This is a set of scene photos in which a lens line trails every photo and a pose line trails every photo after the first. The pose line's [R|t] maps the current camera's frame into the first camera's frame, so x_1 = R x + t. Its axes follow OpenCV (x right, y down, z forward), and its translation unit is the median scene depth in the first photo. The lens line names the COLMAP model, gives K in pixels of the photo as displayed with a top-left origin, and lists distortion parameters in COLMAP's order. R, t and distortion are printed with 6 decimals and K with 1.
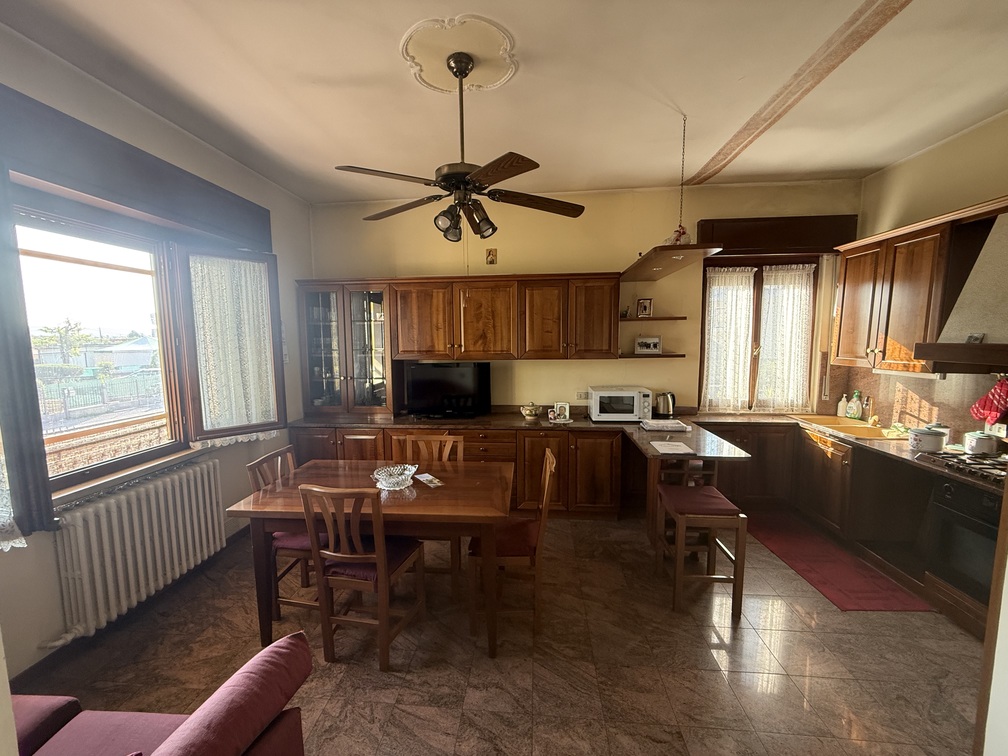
lens RADIAL K [[401.6, 0, 501.0], [0, 401.6, 376.3], [0, 0, 1]] dist [-0.000887, 0.000363]
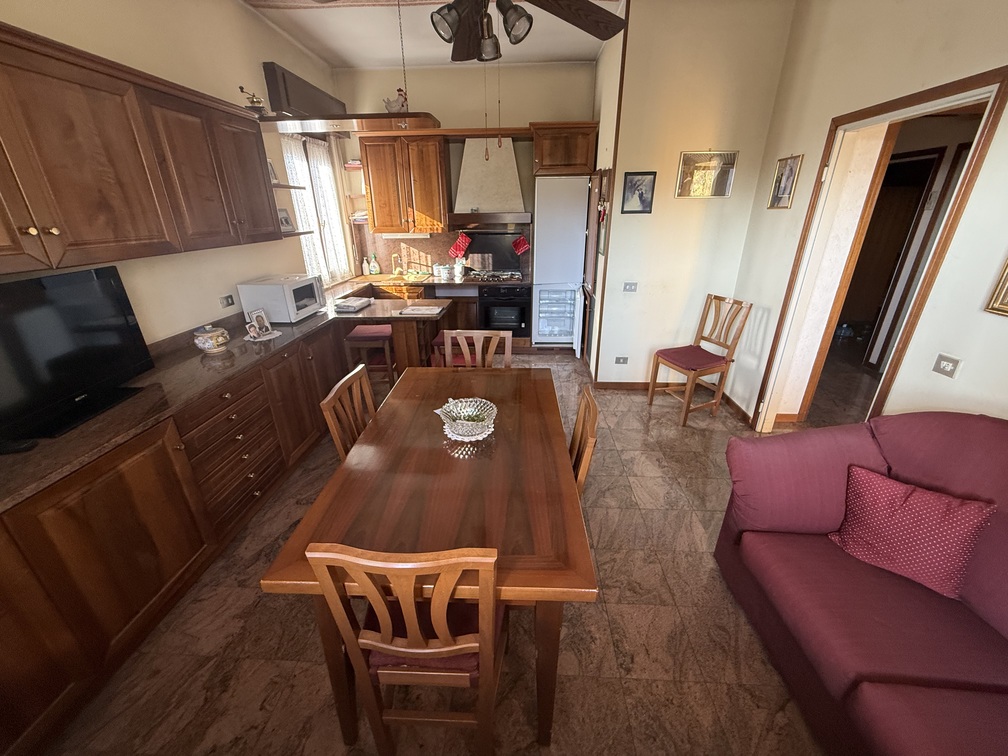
lens RADIAL K [[401.6, 0, 502.7], [0, 401.6, 378.9], [0, 0, 1]] dist [-0.000887, 0.000363]
pose [[-0.039185, -0.379159, 0.924501, -0.638114], [0.110619, 0.917879, 0.381132, -0.050410], [-0.993090, 0.117202, 0.005975, 0.677730]]
